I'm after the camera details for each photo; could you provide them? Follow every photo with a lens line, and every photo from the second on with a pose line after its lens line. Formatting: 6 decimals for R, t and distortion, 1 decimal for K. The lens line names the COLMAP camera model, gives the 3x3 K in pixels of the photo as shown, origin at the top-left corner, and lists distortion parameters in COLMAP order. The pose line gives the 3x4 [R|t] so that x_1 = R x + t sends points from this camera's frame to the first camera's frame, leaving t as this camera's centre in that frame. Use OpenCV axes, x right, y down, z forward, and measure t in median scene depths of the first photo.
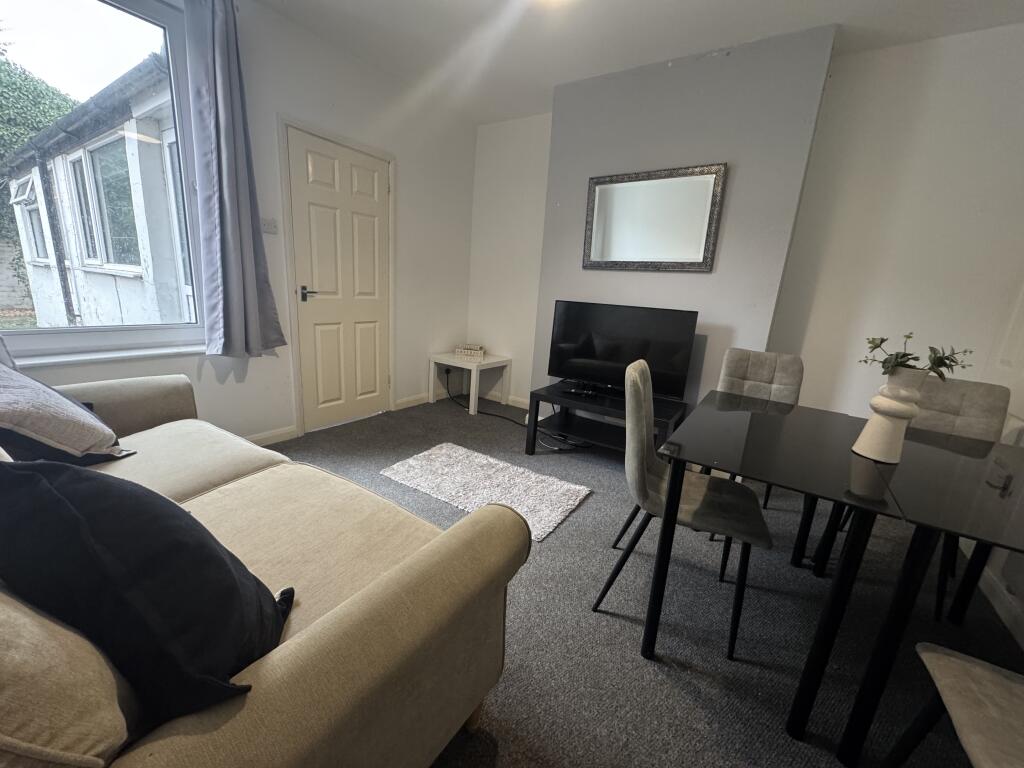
lens RADIAL K [[406.6, 0, 508.3], [0, 406.6, 384.0], [0, 0, 1]] dist [-0.001792, 0.000317]
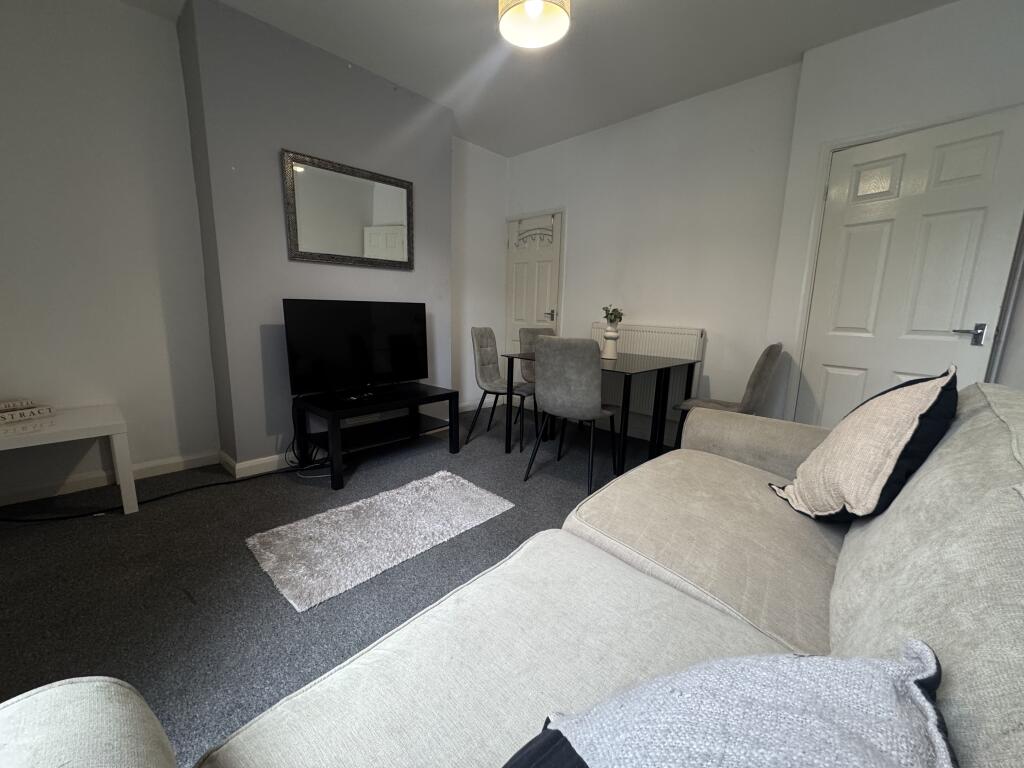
lens RADIAL K [[406.6, 0, 514.0], [0, 406.6, 386.0], [0, 0, 1]] dist [-0.001792, 0.000317]
pose [[0.184976, -0.241203, 0.952683, -0.806179], [0.223203, 0.954389, 0.198298, -0.141201], [-0.957060, 0.175961, 0.230376, 0.579871]]
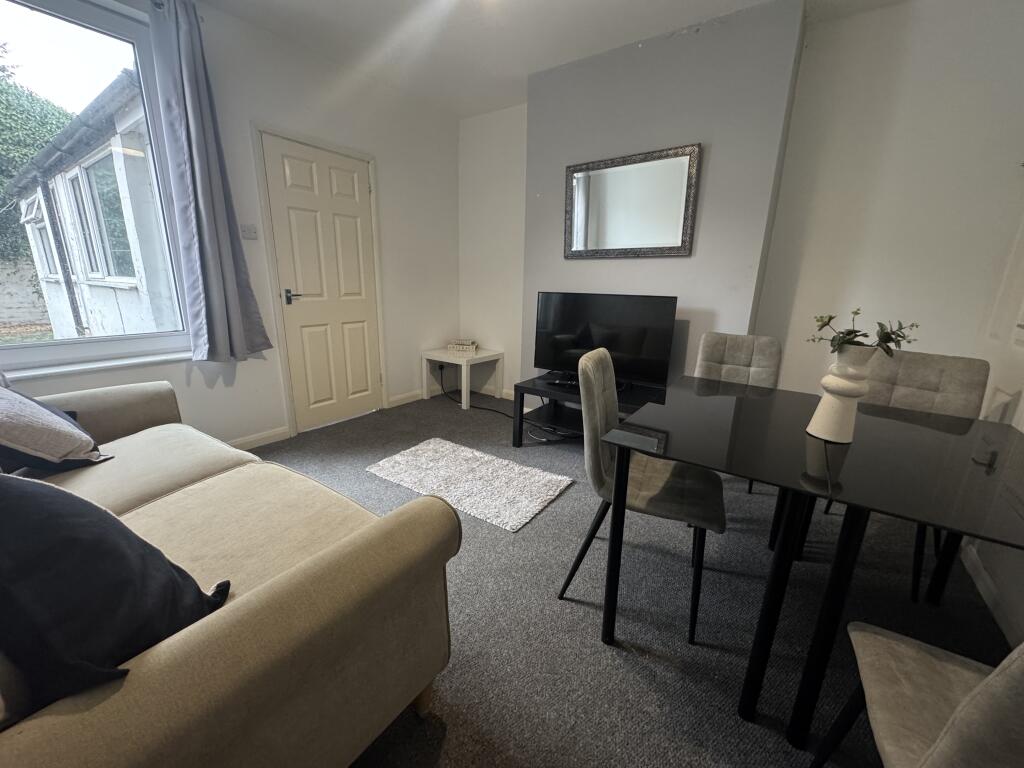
lens RADIAL K [[406.6, 0, 509.4], [0, 406.6, 384.0], [0, 0, 1]] dist [-0.001792, 0.000317]
pose [[0.998642, -0.038743, -0.034839, 0.098406], [0.039271, 0.999122, 0.014624, 0.003692], [0.034242, -0.015972, 0.999286, -0.004369]]
